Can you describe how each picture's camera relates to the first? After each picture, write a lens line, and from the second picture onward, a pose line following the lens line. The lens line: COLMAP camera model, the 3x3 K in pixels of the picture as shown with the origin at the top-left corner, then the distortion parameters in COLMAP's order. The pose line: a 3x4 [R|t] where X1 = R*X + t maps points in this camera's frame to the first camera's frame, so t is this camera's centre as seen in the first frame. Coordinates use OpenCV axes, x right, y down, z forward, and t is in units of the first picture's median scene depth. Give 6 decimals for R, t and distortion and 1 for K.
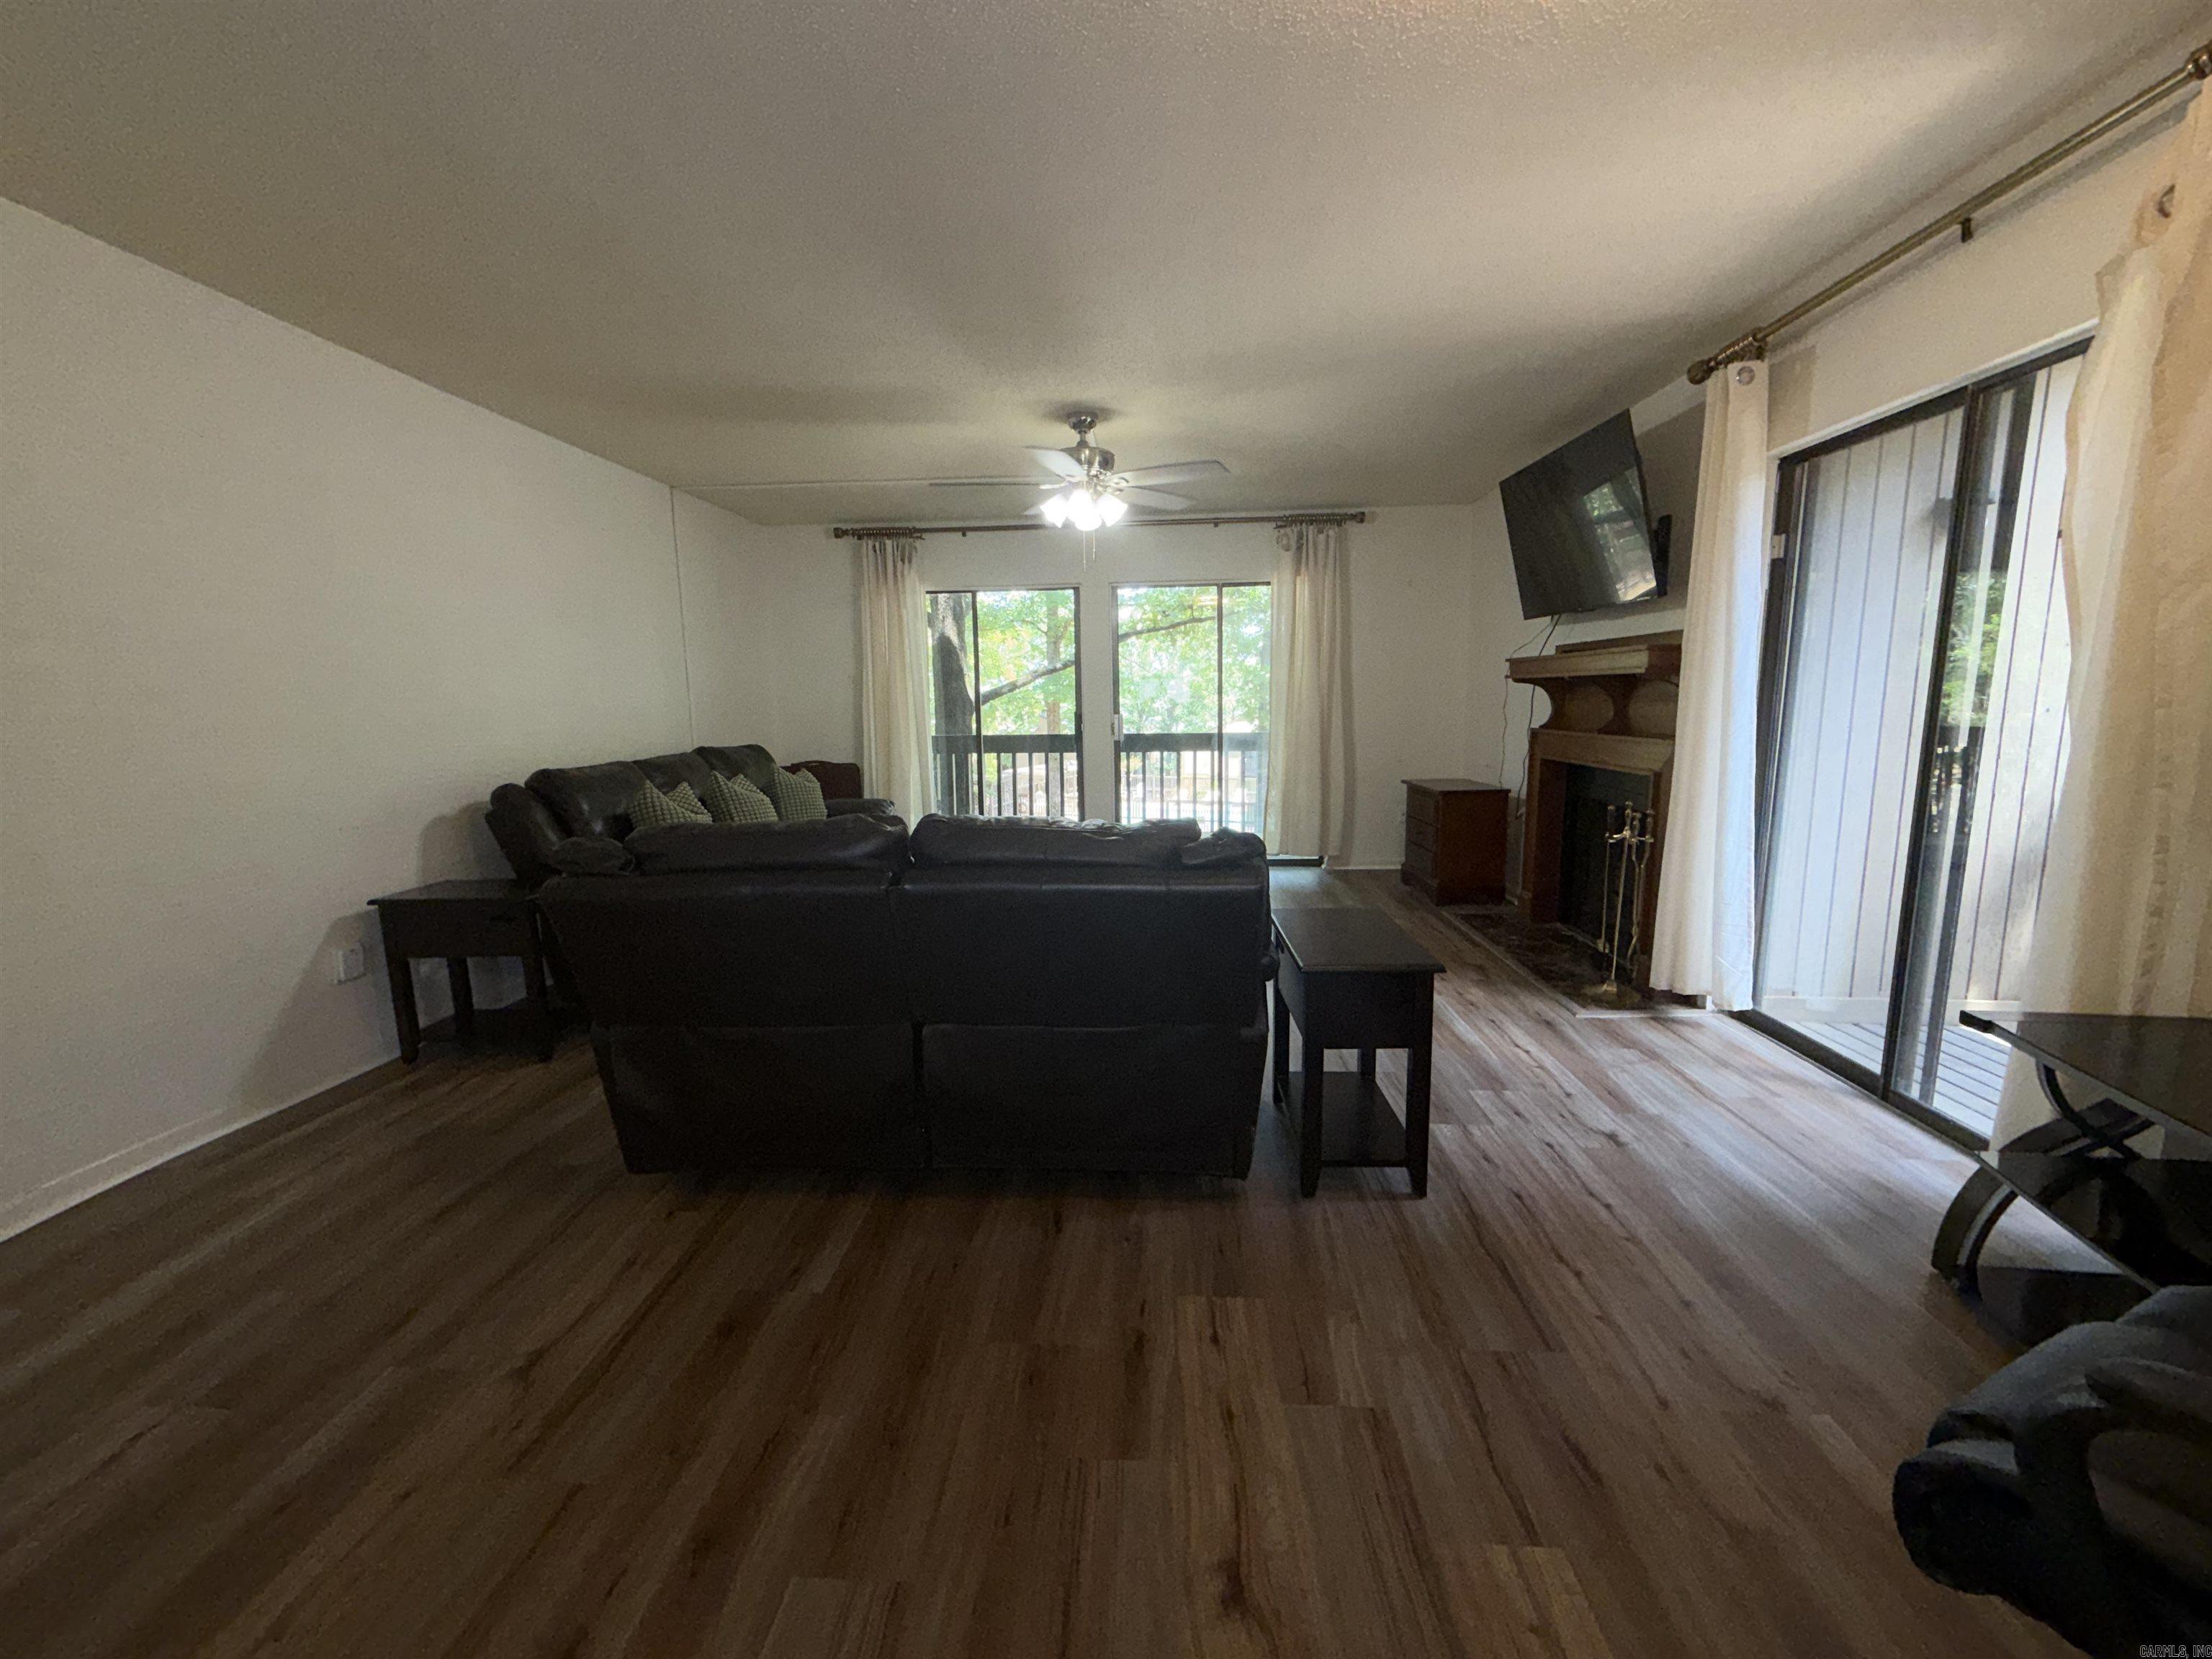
lens RADIAL K [[880.7, 0, 1101.2], [0, 880.7, 827.1], [0, 0, 1]] dist [0.000798, 0.000863]
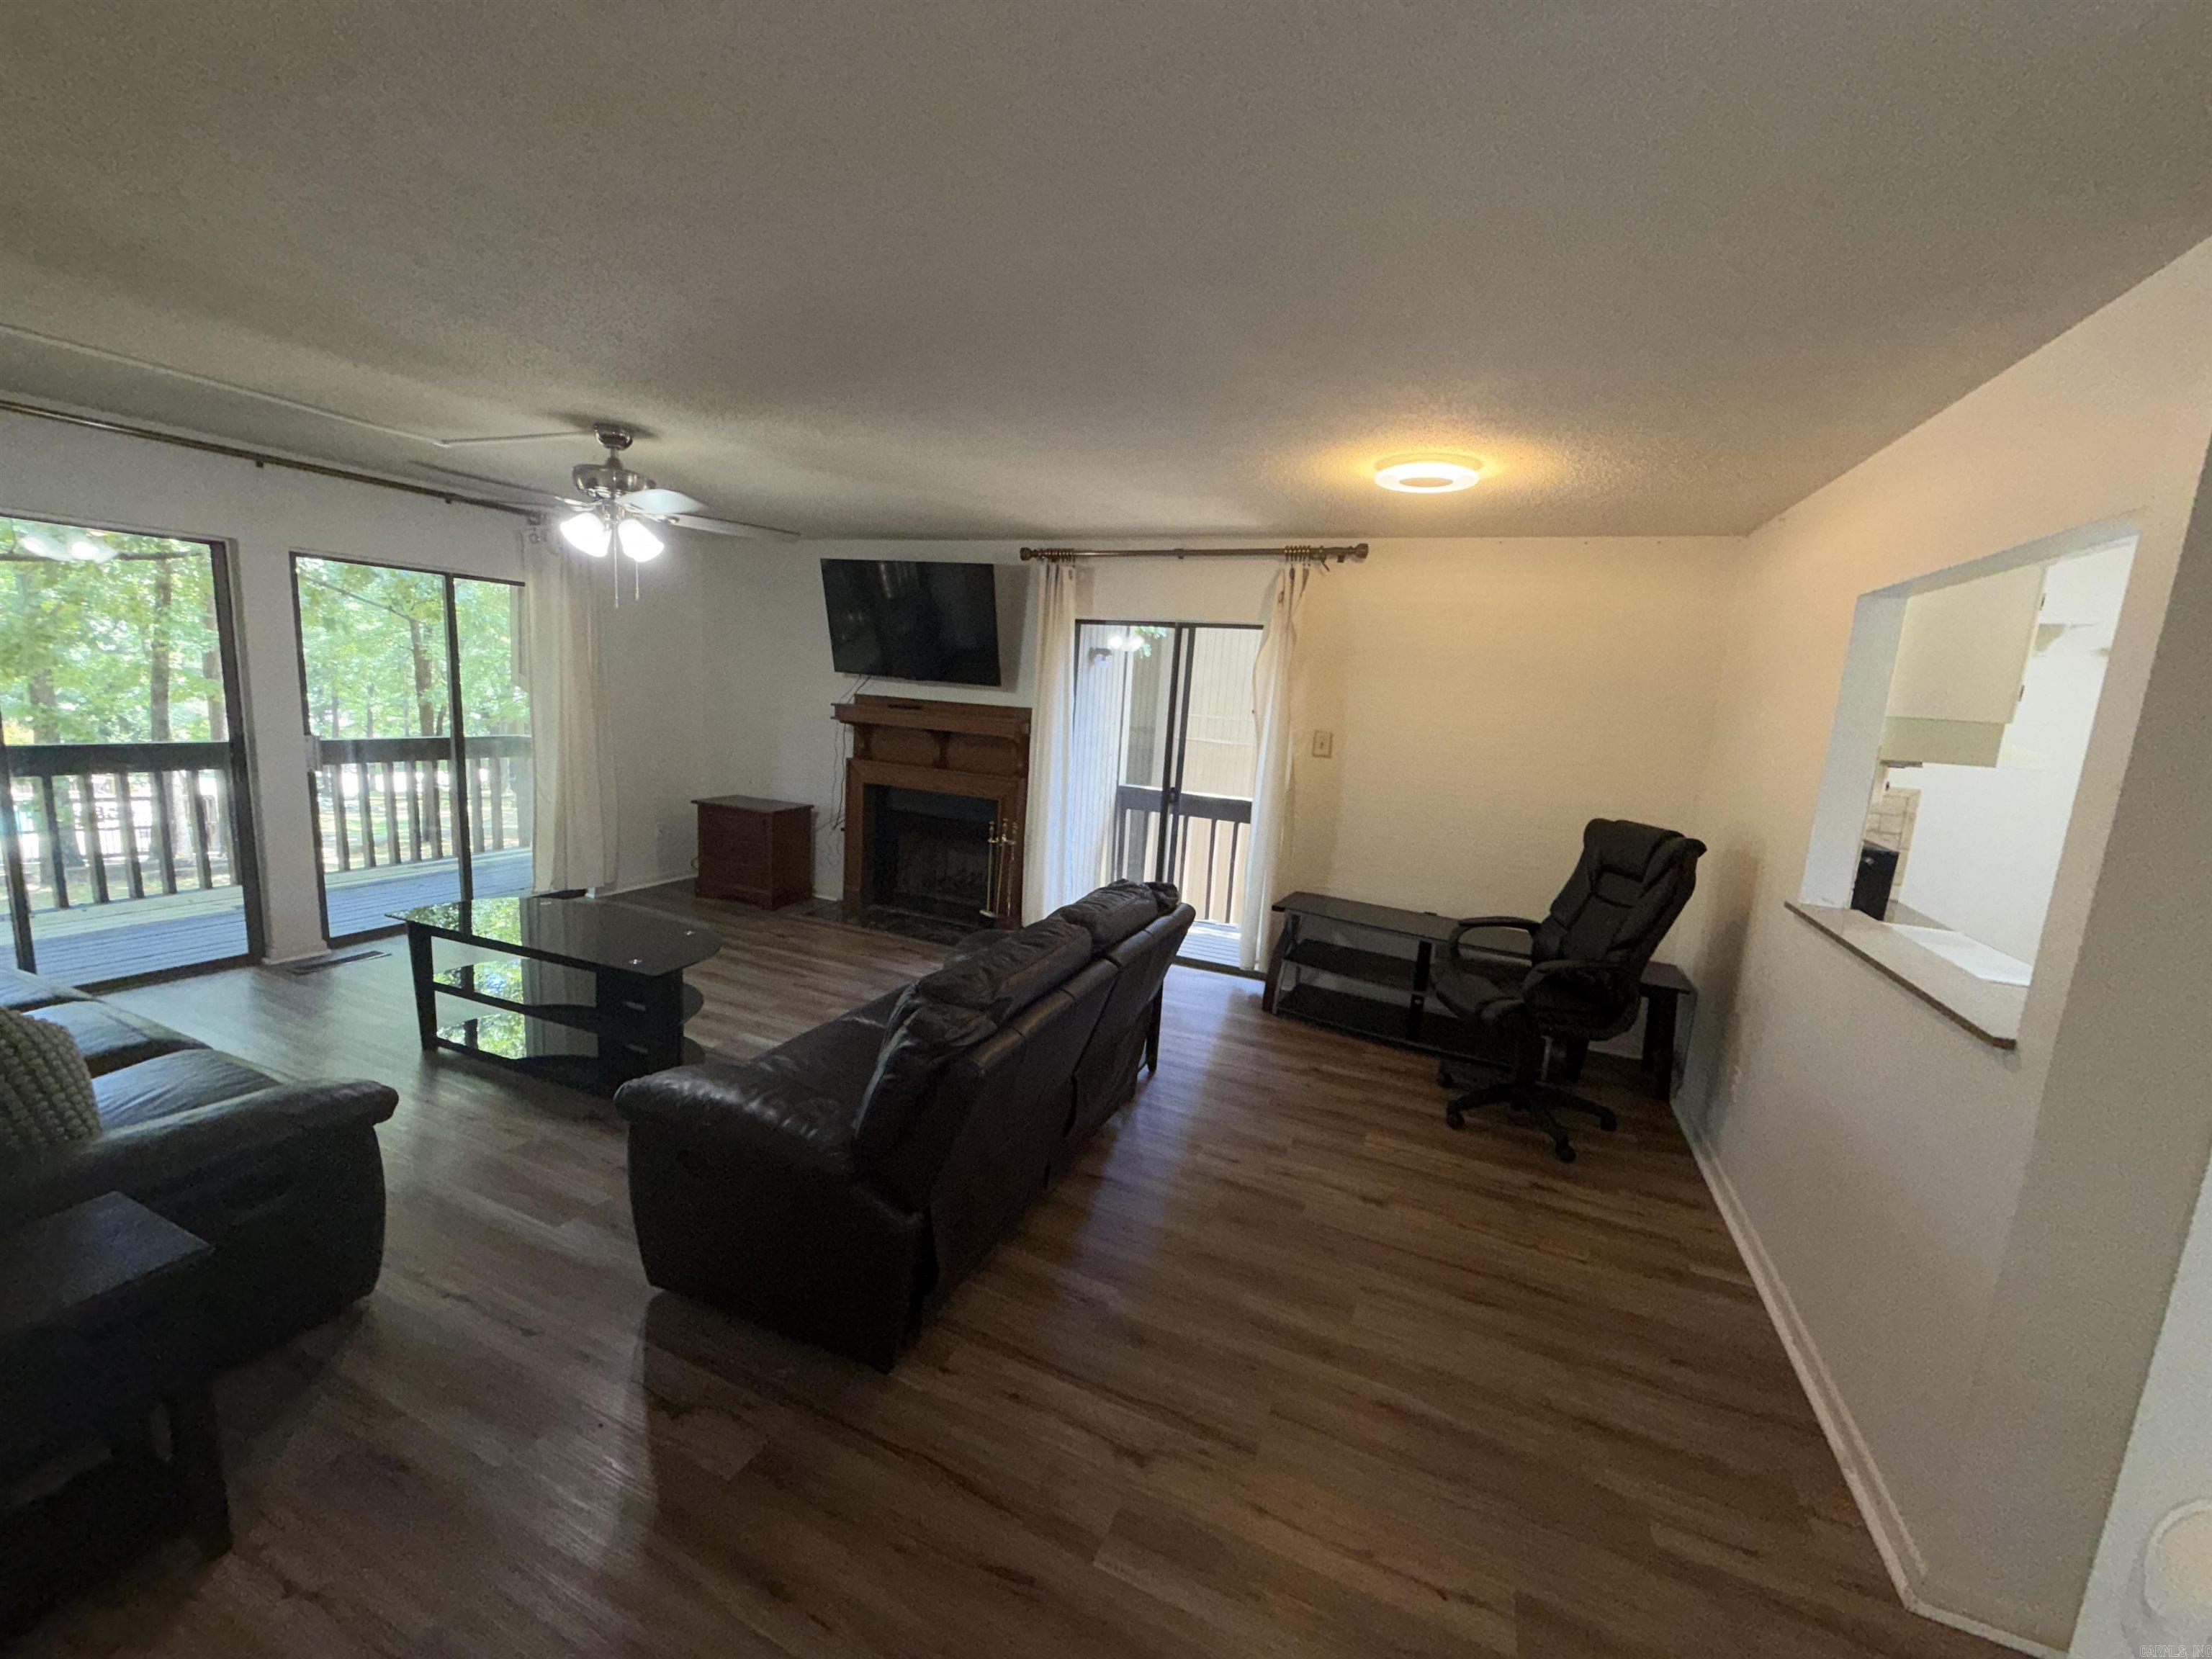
lens RADIAL K [[880.7, 0, 1098.5], [0, 880.7, 823.6], [0, 0, 1]] dist [0.000798, 0.000863]
pose [[0.343561, -0.104107, 0.933342, -0.695161], [0.064034, 0.994121, 0.087316, -0.126803], [-0.936945, 0.029767, 0.348207, 0.264027]]
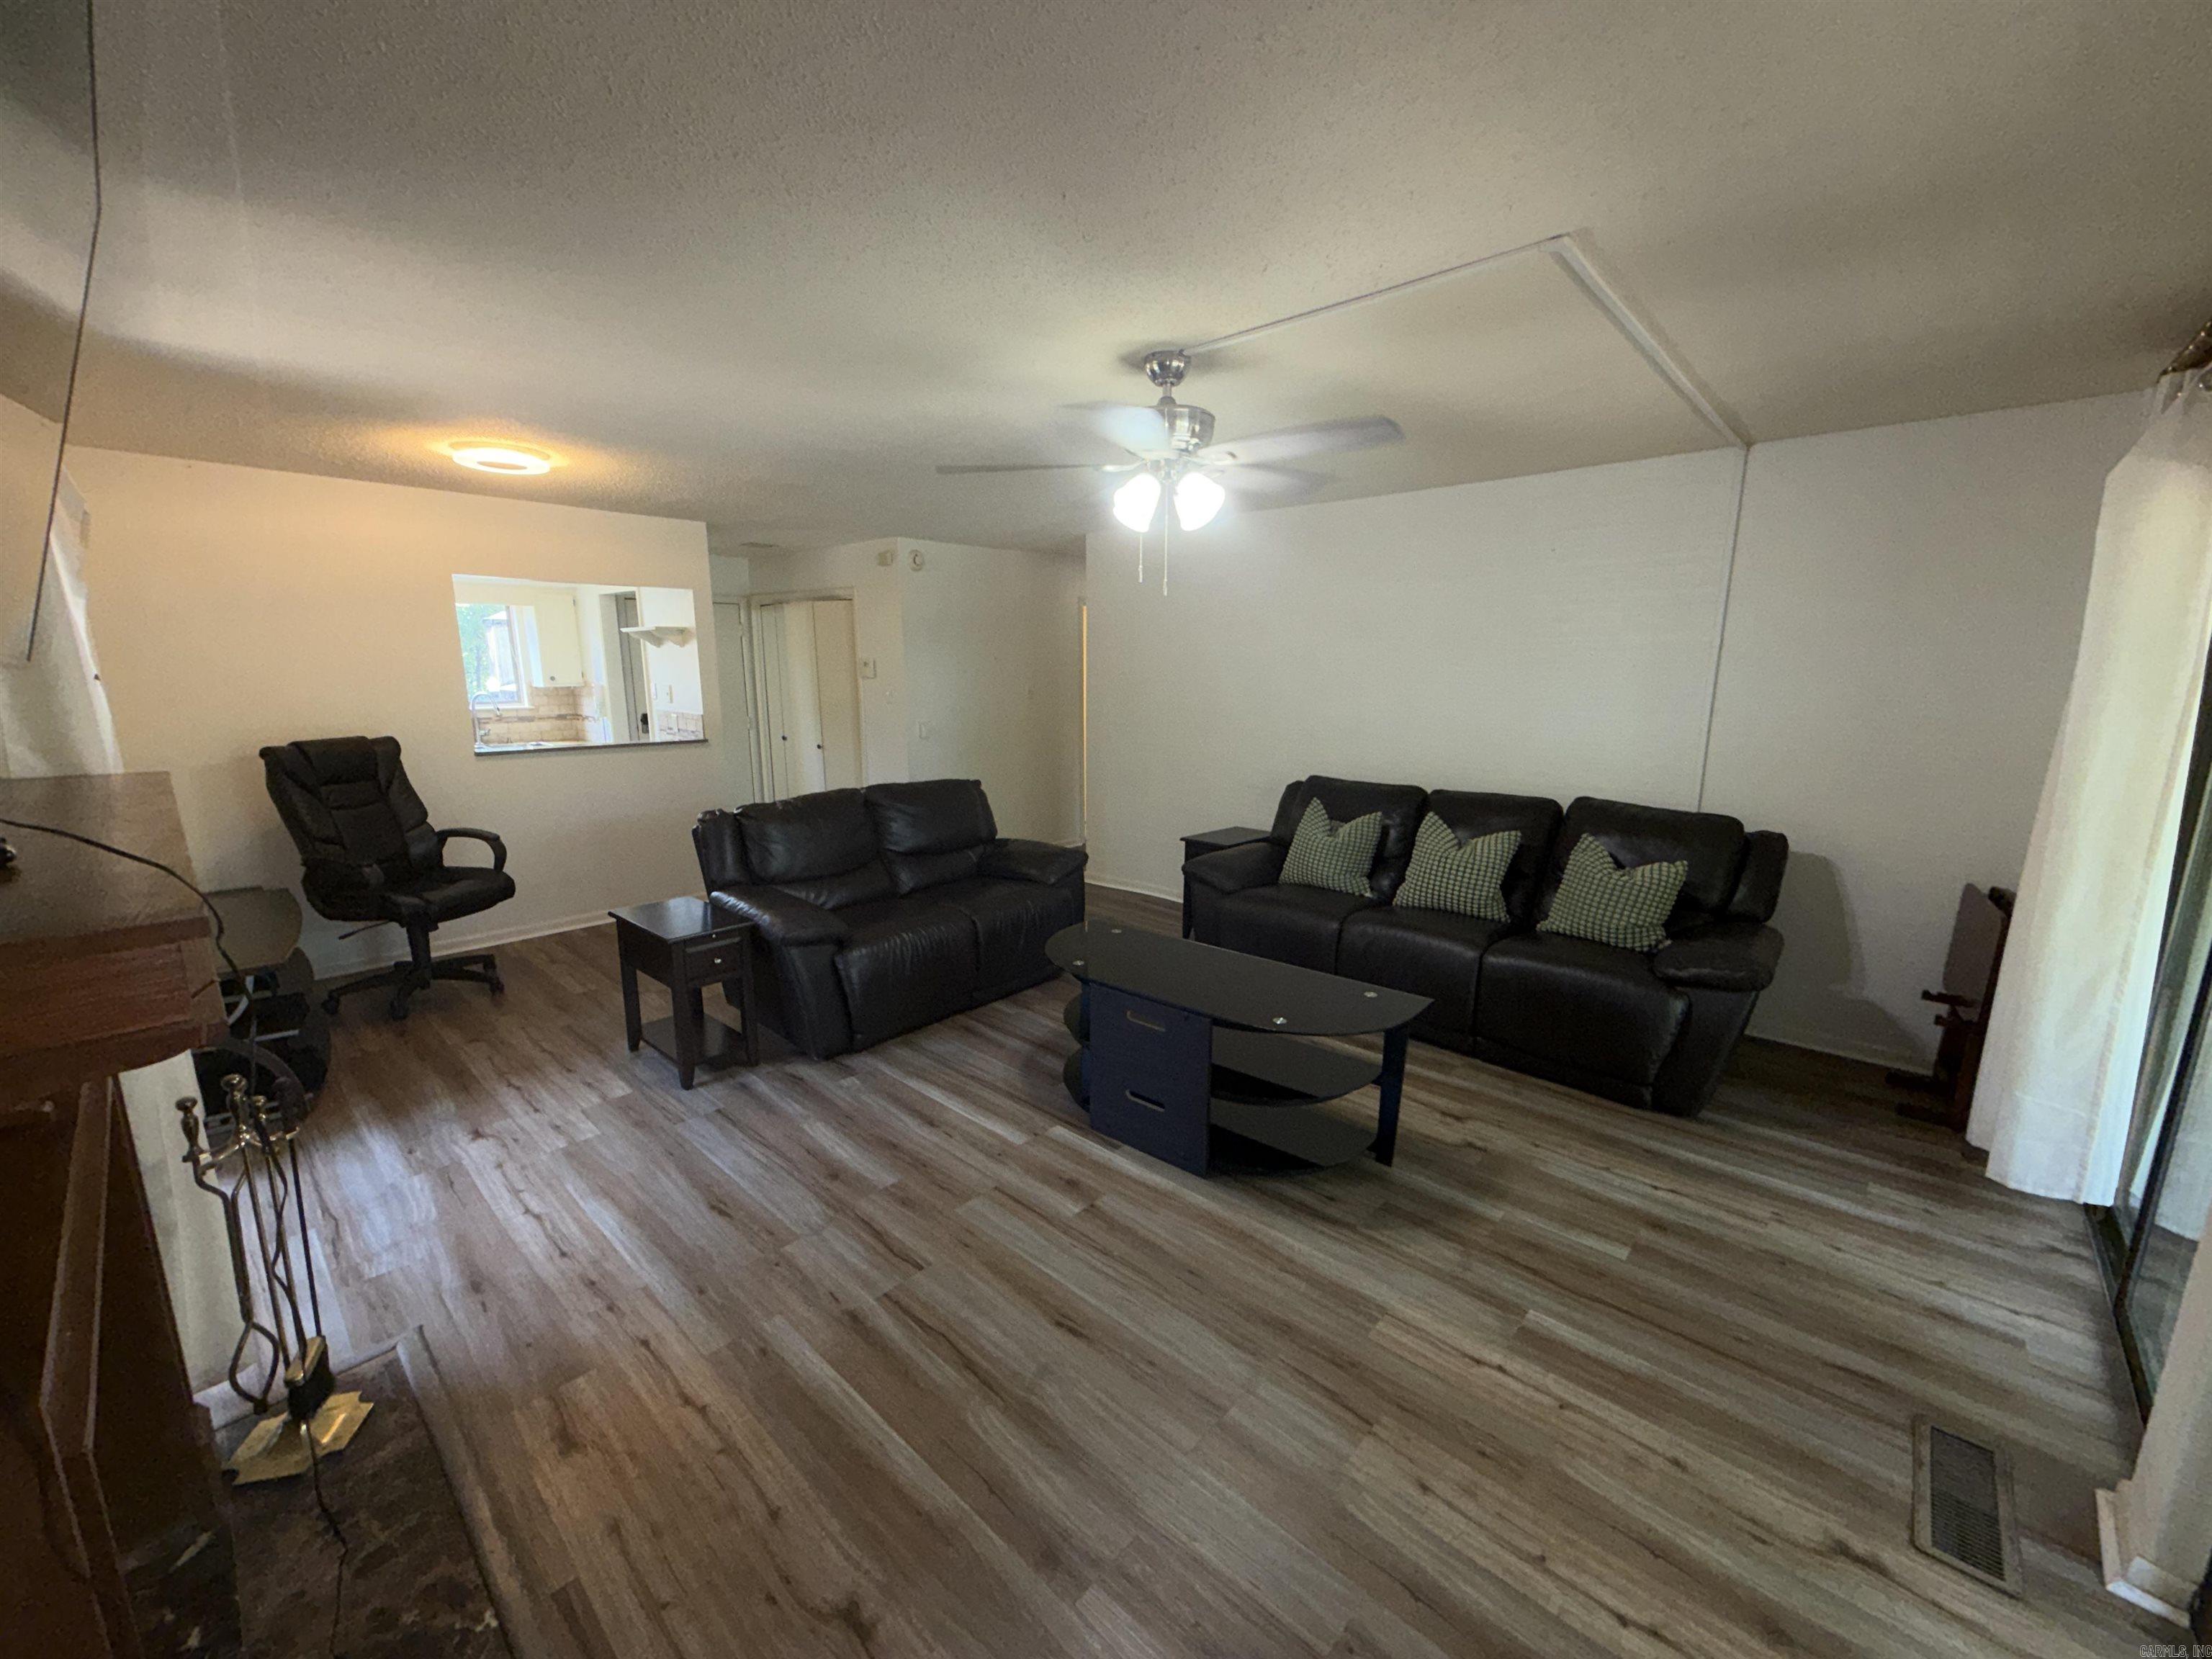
lens RADIAL K [[880.7, 0, 1108.9], [0, 880.7, 831.4], [0, 0, 1]] dist [0.000798, 0.000863]
pose [[-0.623836, 0.165471, -0.763838, 0.559092], [-0.104136, 0.951018, 0.291069, -0.313799], [0.774587, 0.261122, -0.576047, 1.418049]]
